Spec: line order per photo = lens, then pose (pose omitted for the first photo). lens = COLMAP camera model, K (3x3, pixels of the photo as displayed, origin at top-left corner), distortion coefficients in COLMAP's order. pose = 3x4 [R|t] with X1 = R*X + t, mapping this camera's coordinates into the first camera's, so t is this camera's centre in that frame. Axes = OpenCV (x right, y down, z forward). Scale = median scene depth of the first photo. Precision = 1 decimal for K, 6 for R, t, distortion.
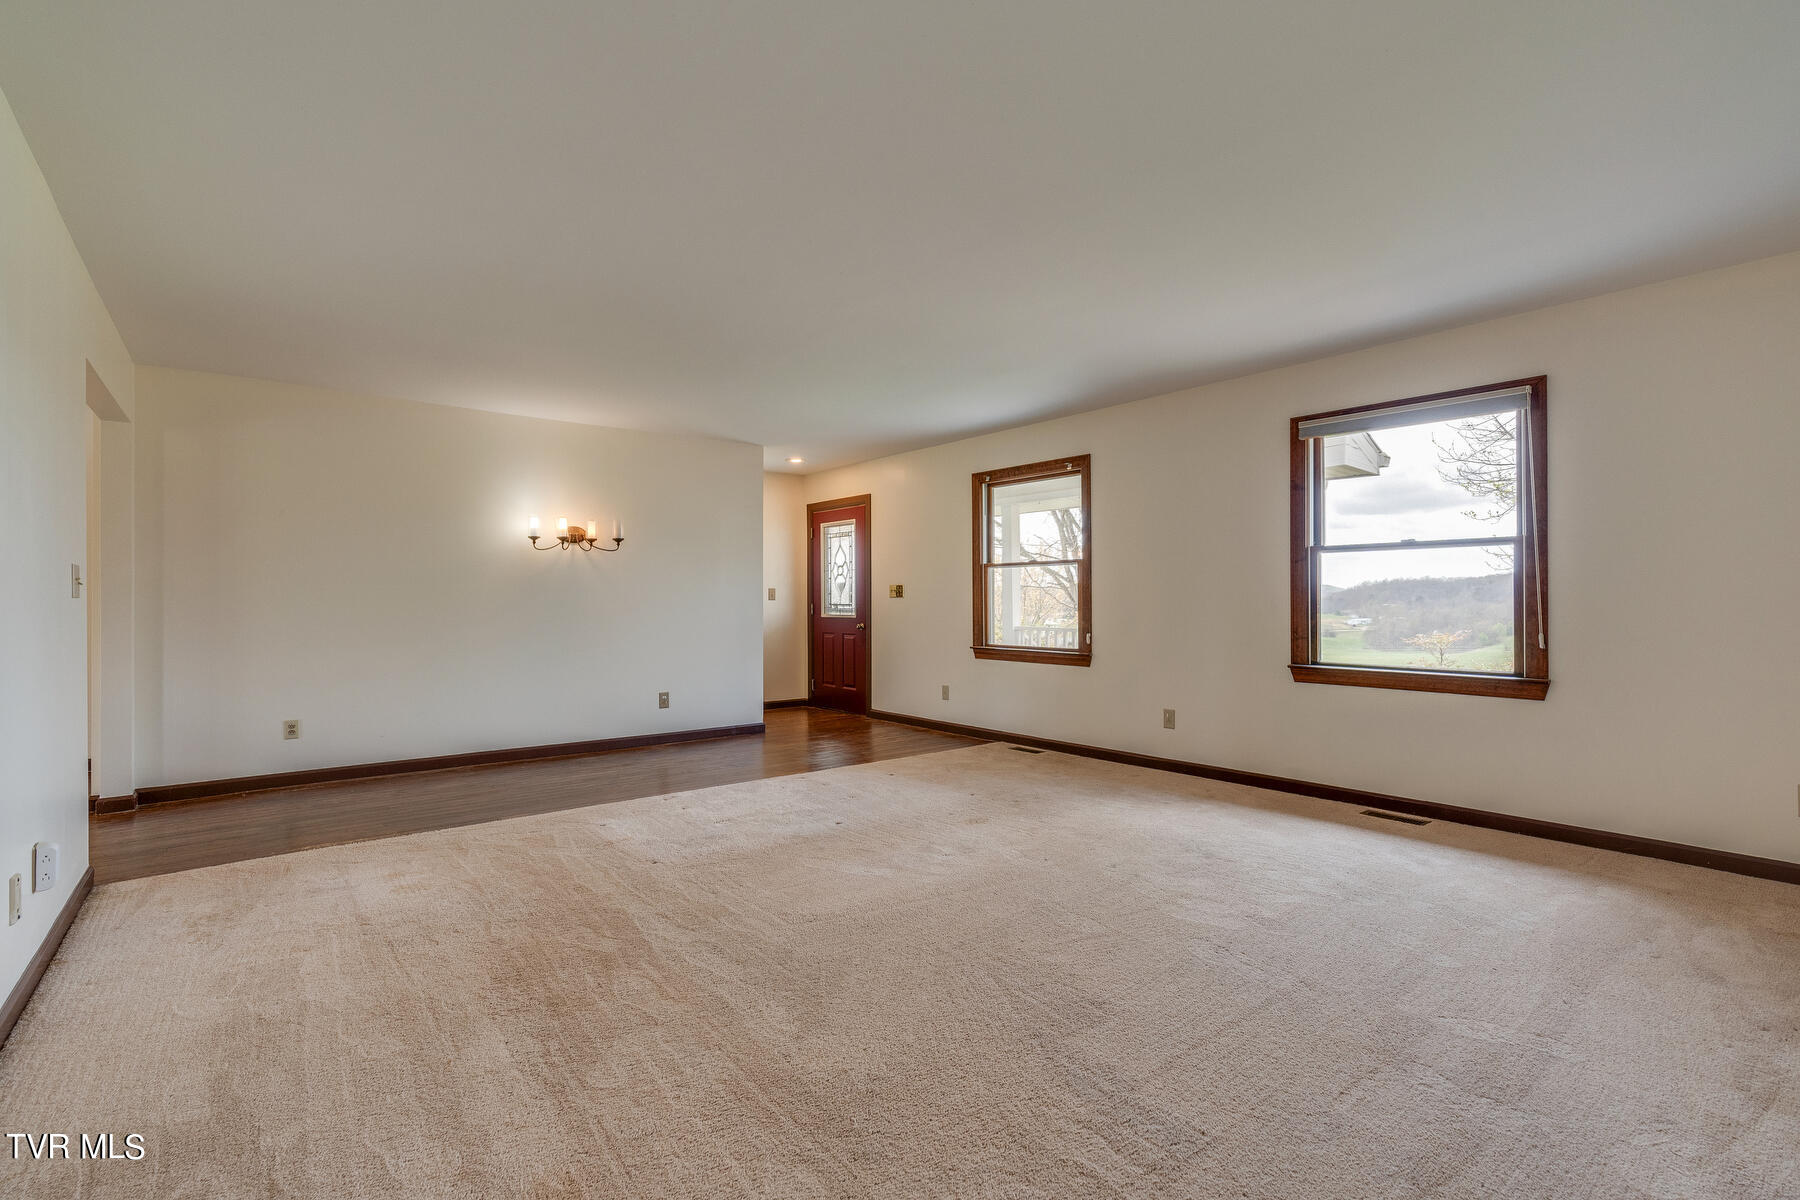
lens RADIAL K [[810.8, 0, 892.6], [0, 810.8, 602.8], [0, 0, 1]] dist [-0.010920, 0.000899]
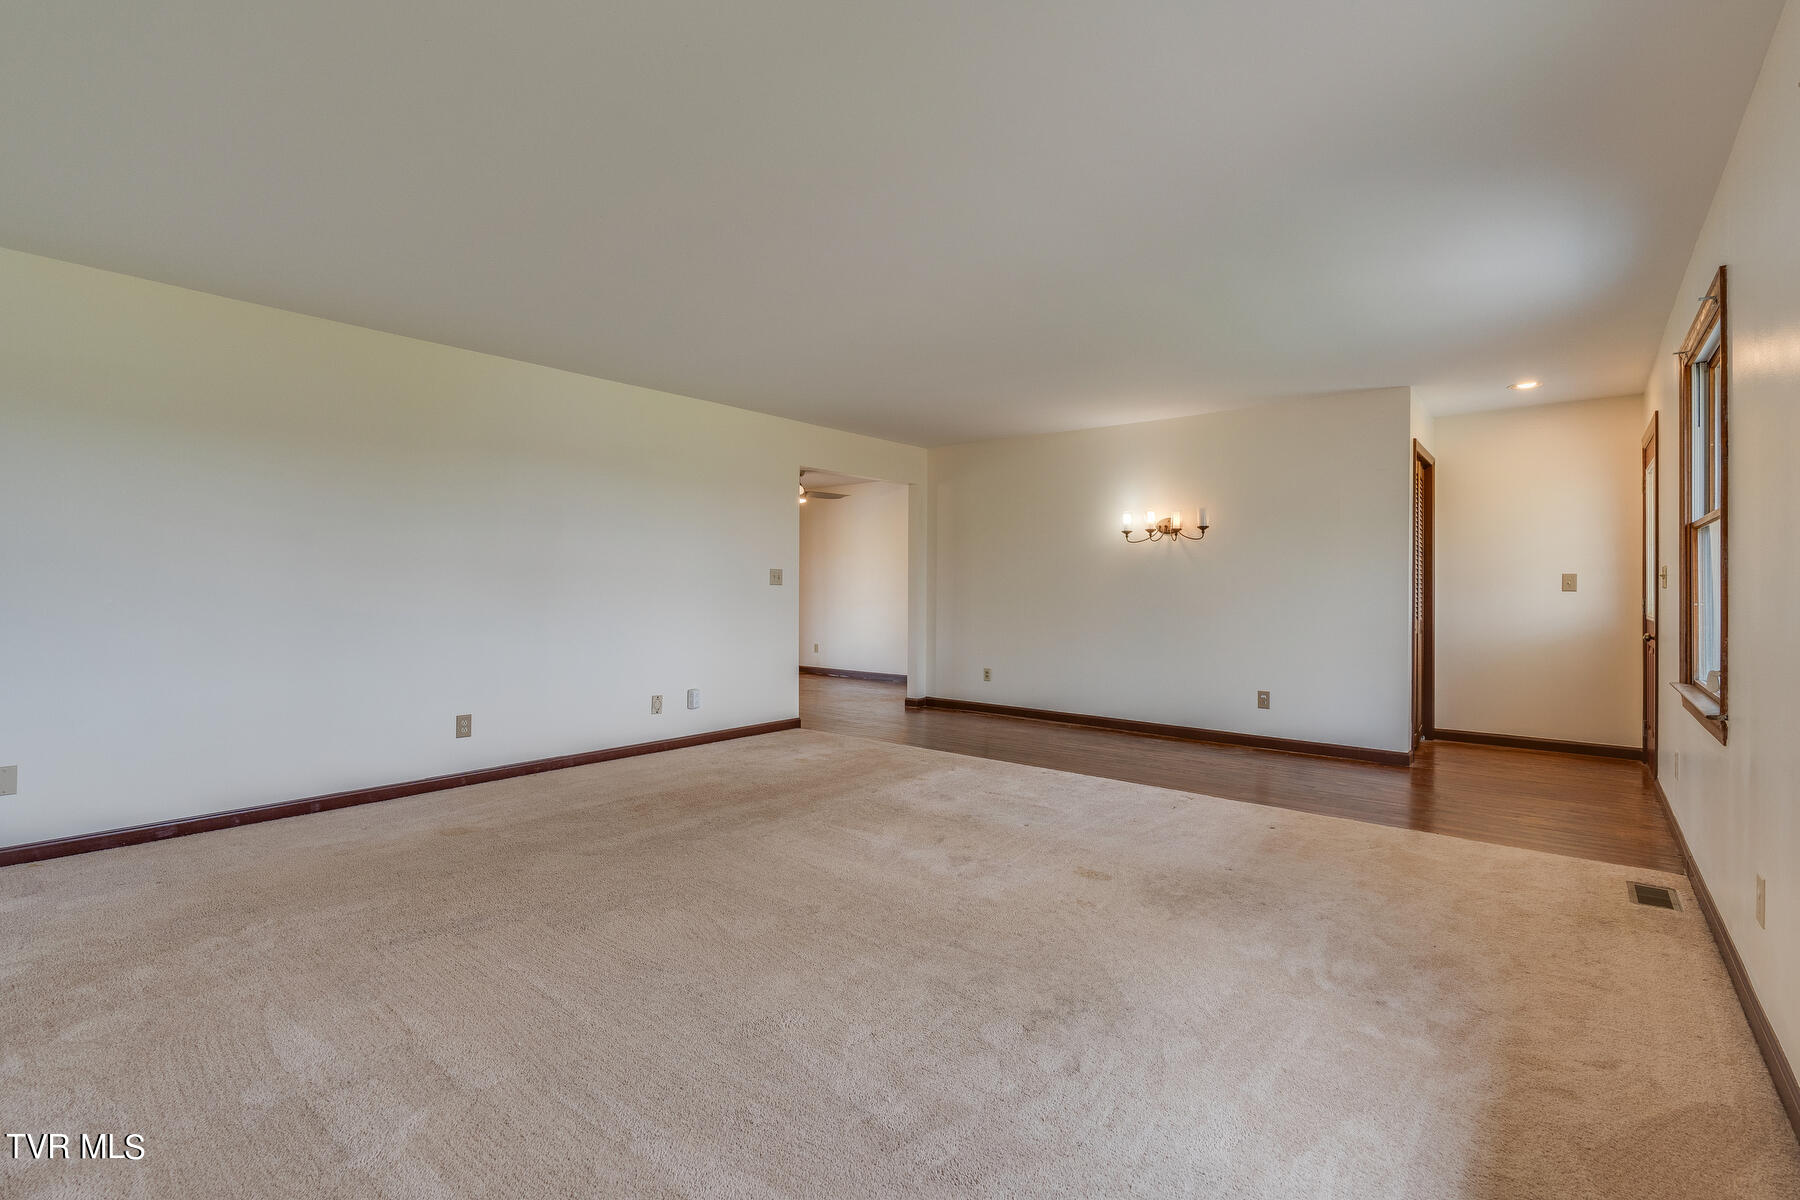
lens RADIAL K [[810.8, 0, 903.2], [0, 810.8, 588.8], [0, 0, 1]] dist [-0.010920, 0.000899]
pose [[0.203436, 0.005007, -0.979076, 0.998939], [-0.010982, 0.999936, 0.002831, -0.003647], [0.979027, 0.010176, 0.203477, 0.807102]]
